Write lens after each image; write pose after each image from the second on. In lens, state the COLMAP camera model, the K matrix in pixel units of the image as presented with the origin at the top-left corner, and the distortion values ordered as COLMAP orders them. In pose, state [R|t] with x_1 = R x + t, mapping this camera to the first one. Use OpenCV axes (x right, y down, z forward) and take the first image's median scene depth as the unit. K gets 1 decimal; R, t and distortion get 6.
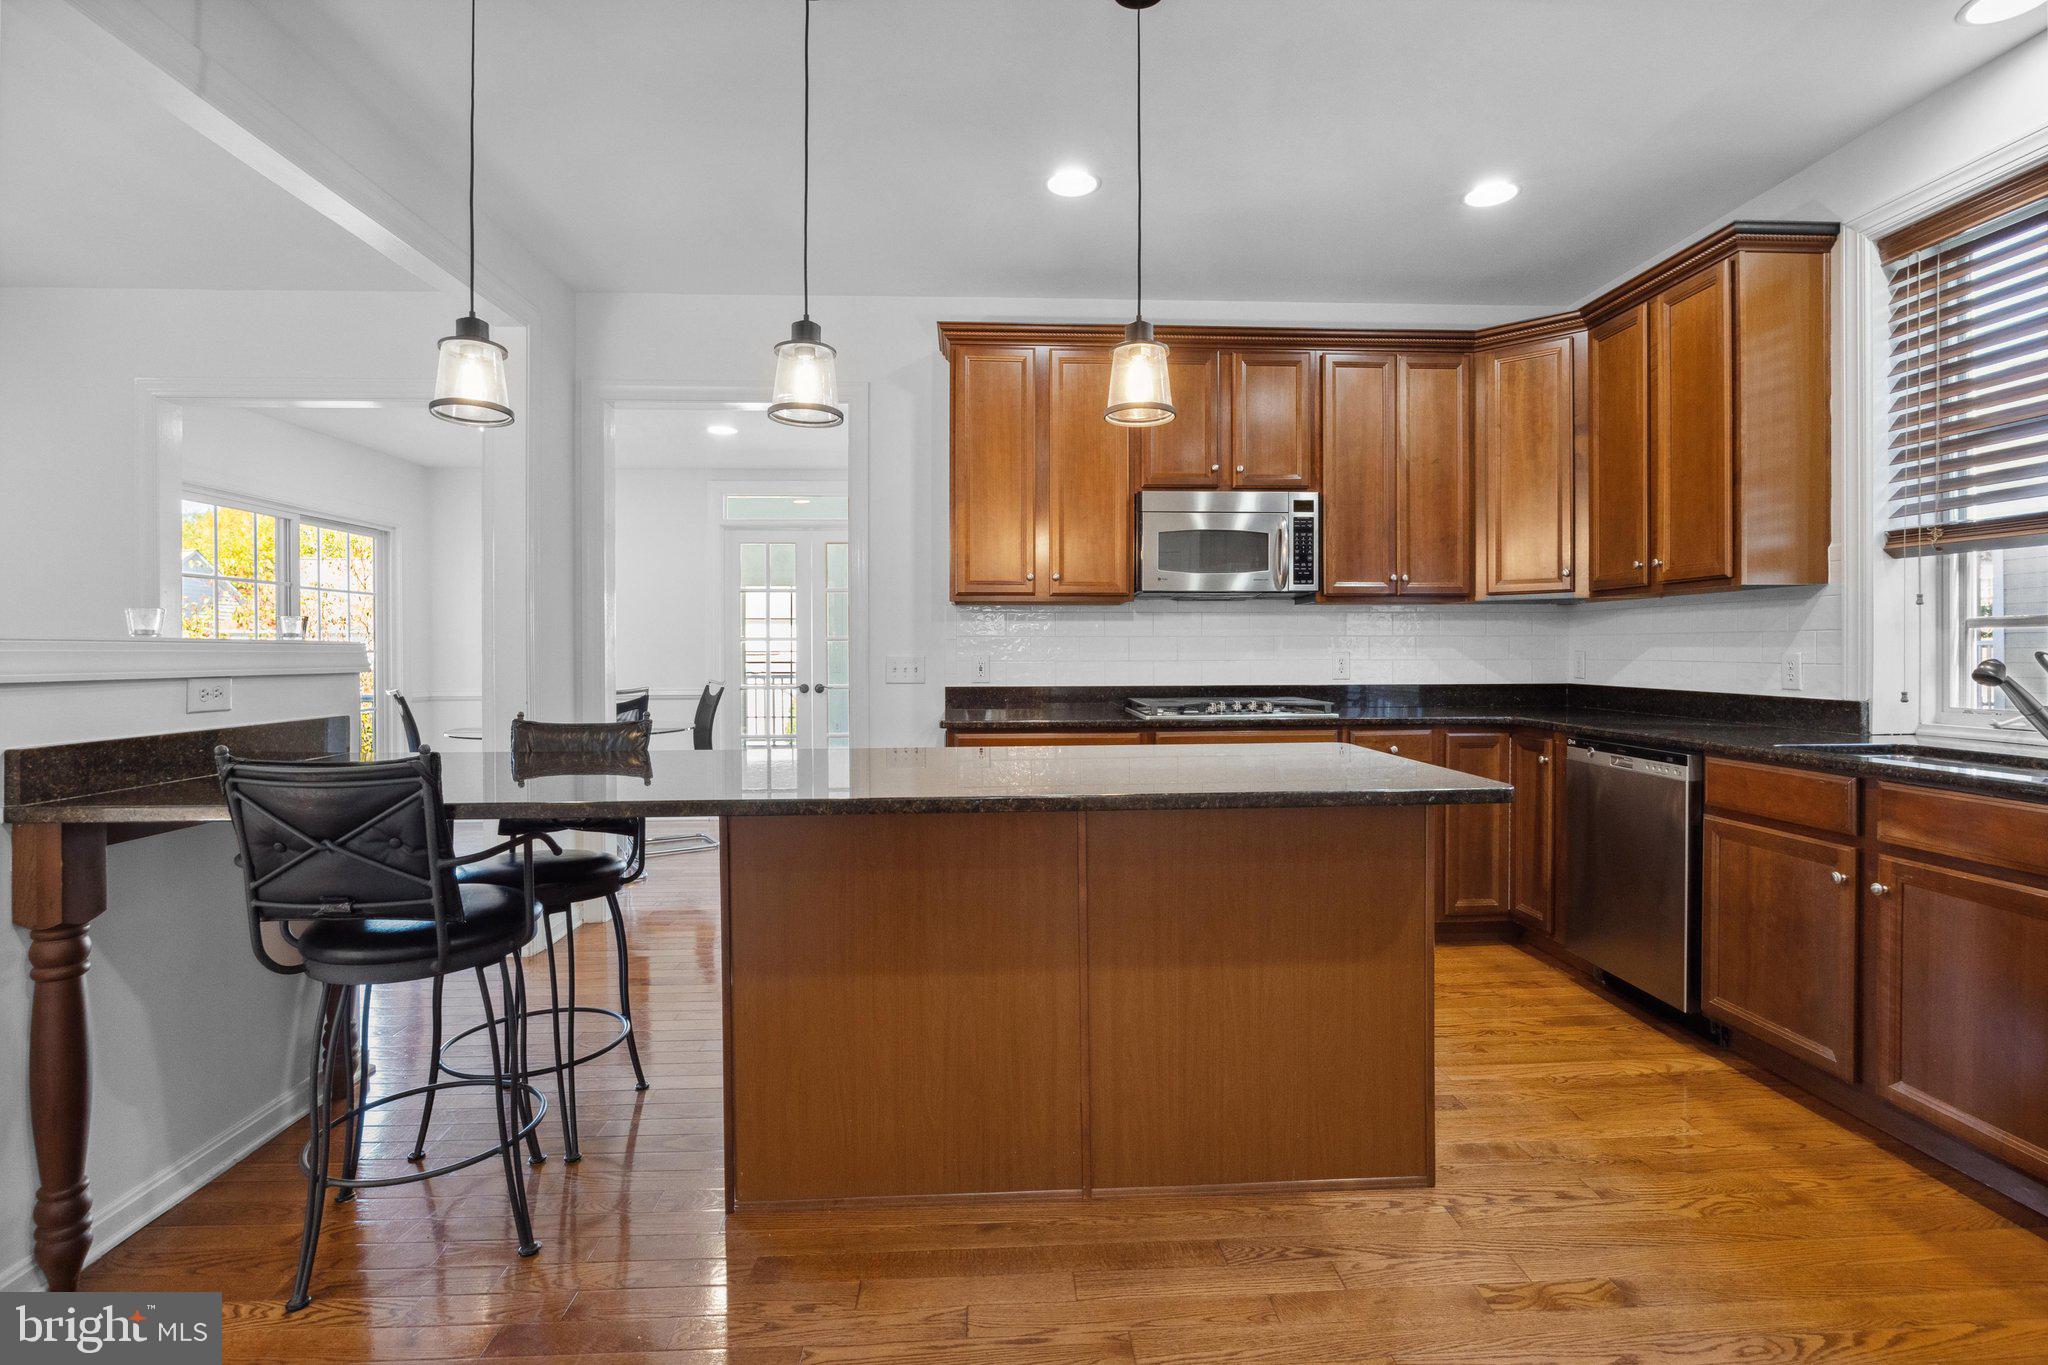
lens RADIAL K [[966.2, 0, 1027.0], [0, 966.2, 659.1], [0, 0, 1]] dist [-0.010376, -0.000304]
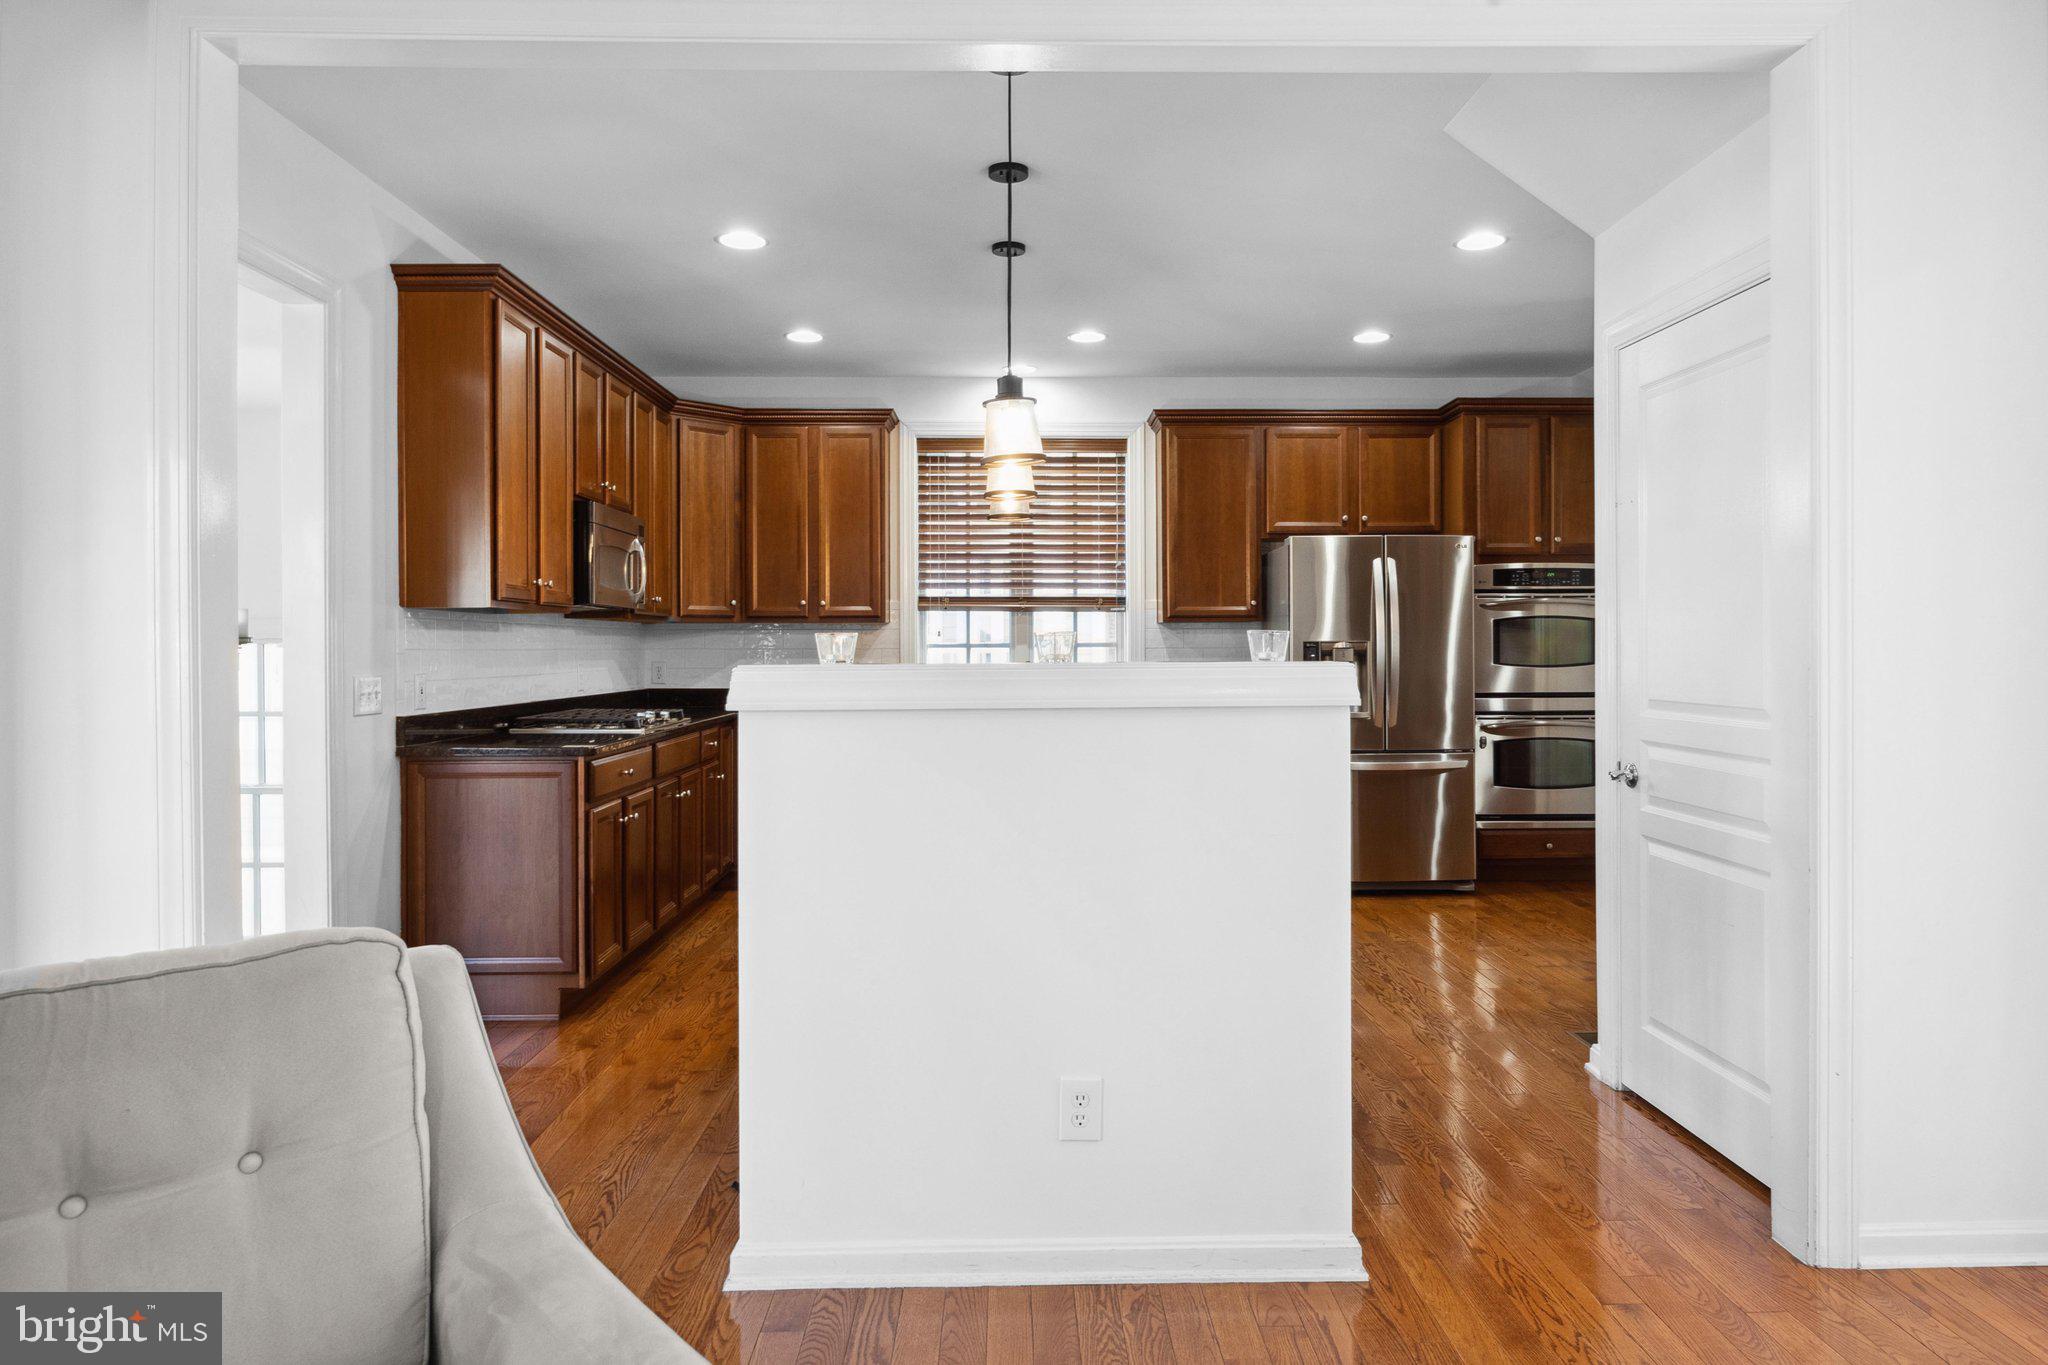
lens RADIAL K [[1245.3, 0, 1024.0], [0, 1245.3, 682.5], [0, 0, 1]] dist [-0.001621, 0.000490]
pose [[0.036541, -0.018283, 0.999165, -1.170170], [0.013737, 0.999747, 0.017791, -0.006992], [-0.999238, 0.013075, 0.036783, 0.560498]]
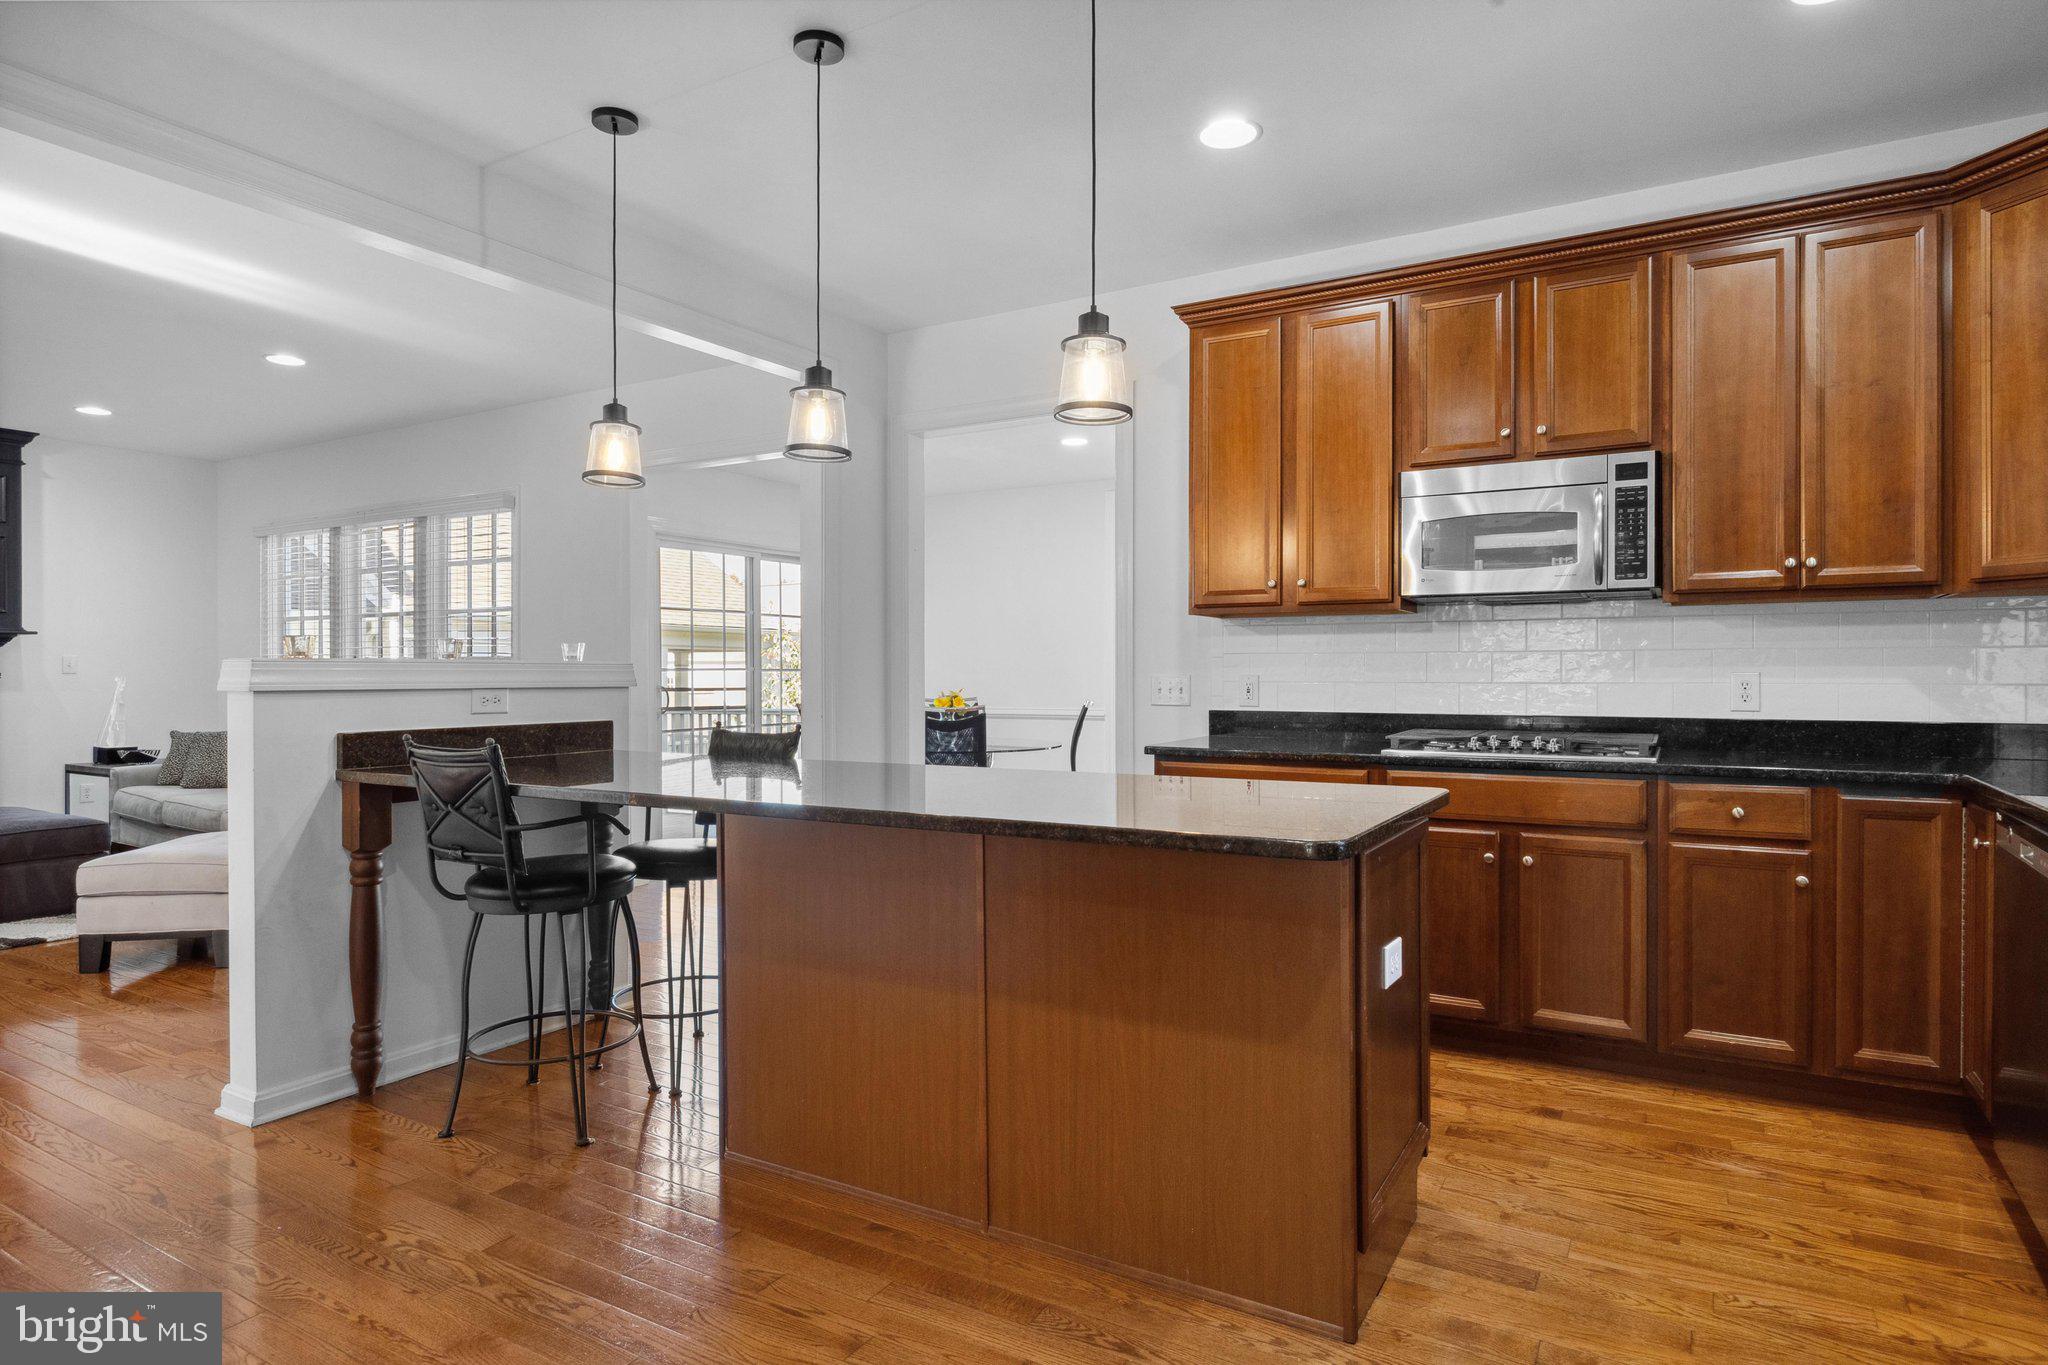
lens RADIAL K [[1130.4, 0, 1024.0], [0, 1130.4, 682.5], [0, 0, 1]] dist [-0.002001, -0.001259]
pose [[0.833622, 0.007212, -0.552288, 0.405442], [-0.005606, 0.999974, 0.004596, -0.000919], [0.552307, -0.000735, 0.833641, 0.040279]]
